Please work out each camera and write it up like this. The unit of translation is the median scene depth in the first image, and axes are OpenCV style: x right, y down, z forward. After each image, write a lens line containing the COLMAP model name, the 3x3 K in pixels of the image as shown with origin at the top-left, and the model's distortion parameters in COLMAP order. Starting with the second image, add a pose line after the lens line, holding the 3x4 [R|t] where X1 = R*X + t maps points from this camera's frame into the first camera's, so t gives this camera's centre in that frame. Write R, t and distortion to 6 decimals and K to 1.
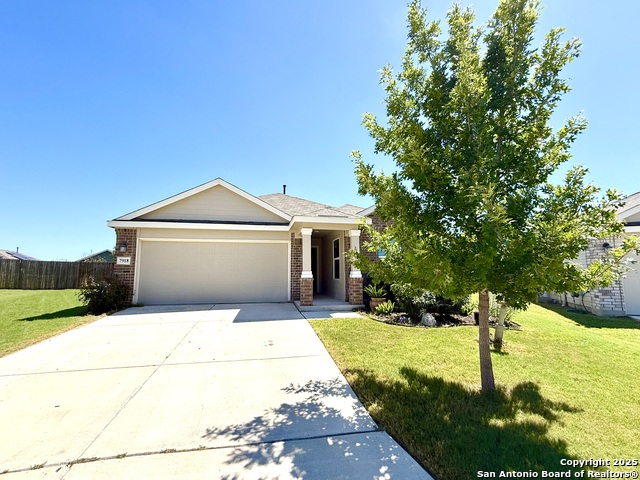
lens RADIAL K [[281.2, 0, 320.6], [0, 281.2, 240.7], [0, 0, 1]] dist [0.000123, 0.000043]
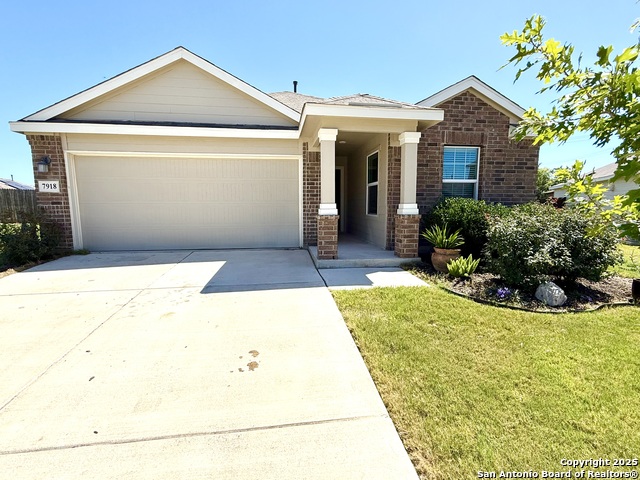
lens RADIAL K [[288.6, 0, 320.7], [0, 288.6, 239.8], [0, 0, 1]] dist [-0.000155, 0.000053]
pose [[0.997941, 0.011394, -0.063121, -0.023235], [0.003837, 0.971729, 0.236067, 0.035672], [0.064026, -0.235823, 0.969685, 0.358290]]
